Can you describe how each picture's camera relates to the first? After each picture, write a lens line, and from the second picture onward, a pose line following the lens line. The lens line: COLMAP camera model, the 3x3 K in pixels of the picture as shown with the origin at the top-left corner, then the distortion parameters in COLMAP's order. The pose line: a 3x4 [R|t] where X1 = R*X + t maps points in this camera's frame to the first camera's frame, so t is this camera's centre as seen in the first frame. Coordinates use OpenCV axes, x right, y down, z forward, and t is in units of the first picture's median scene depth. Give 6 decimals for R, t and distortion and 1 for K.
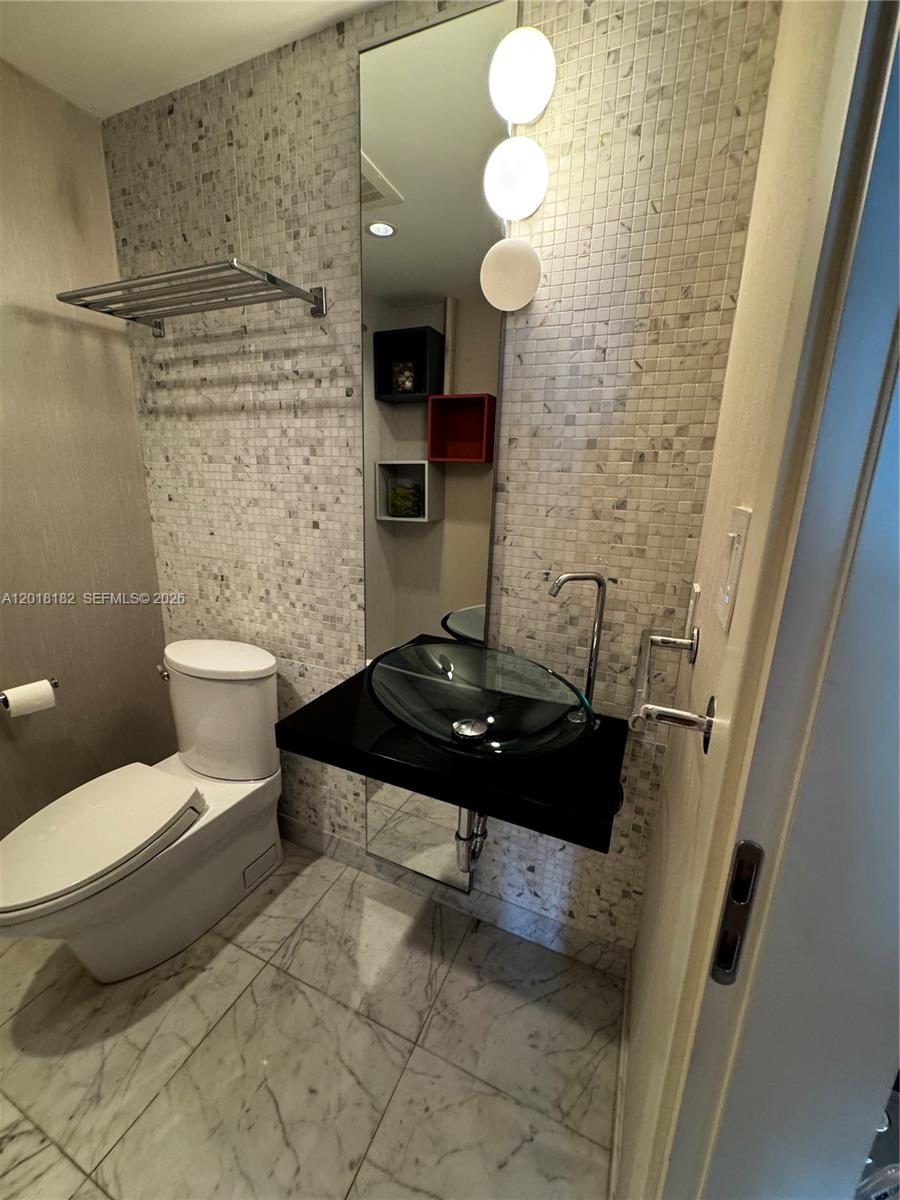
lens RADIAL K [[482.1, 0, 450.0], [0, 482.1, 600.0], [0, 0, 1]] dist [-0.002289, 0.000159]
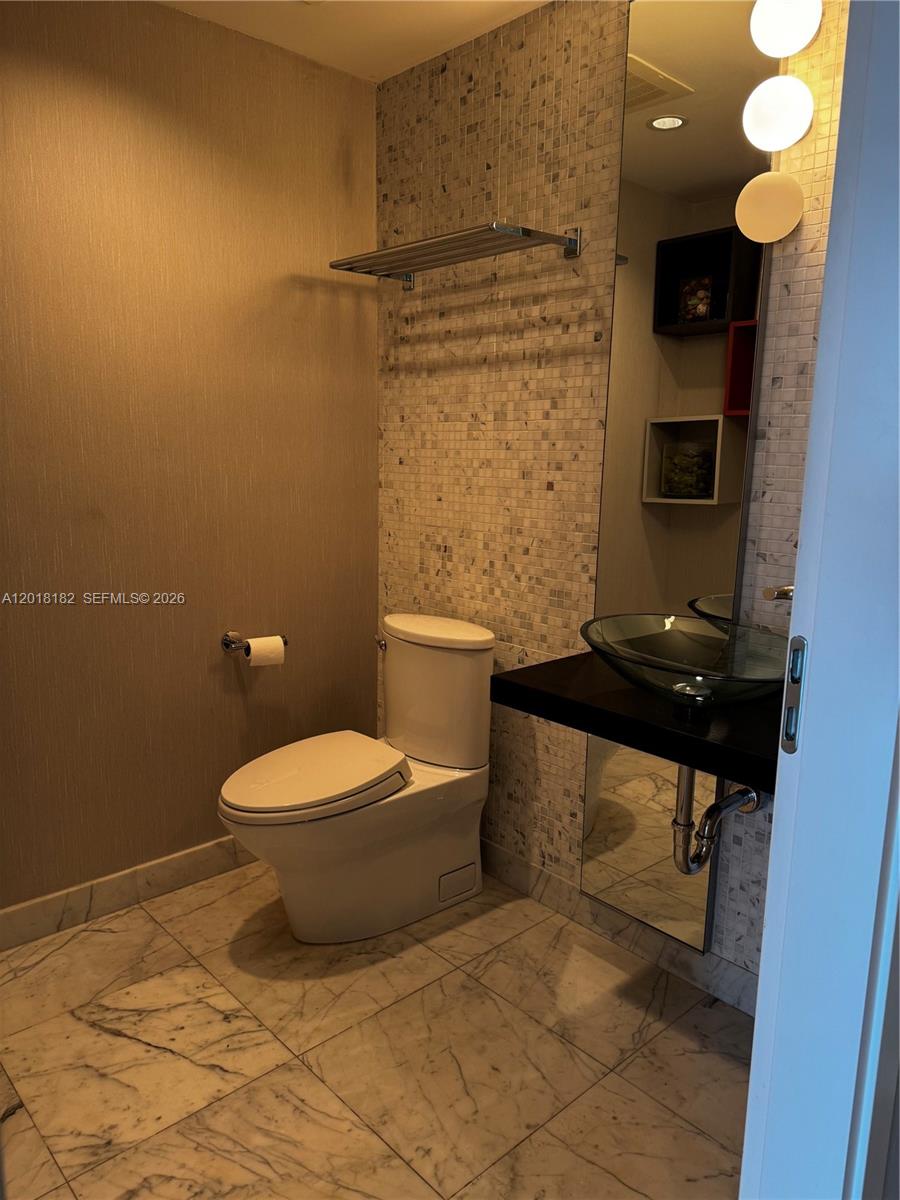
lens RADIAL K [[826.7, 0, 450.0], [0, 826.7, 600.0], [0, 0, 1]] dist [0.153380, -0.265682]
pose [[0.918206, 0.057916, -0.391846, 0.164413], [-0.088933, 0.994140, -0.061459, 0.163838], [0.385990, 0.091280, 0.917976, -0.459167]]
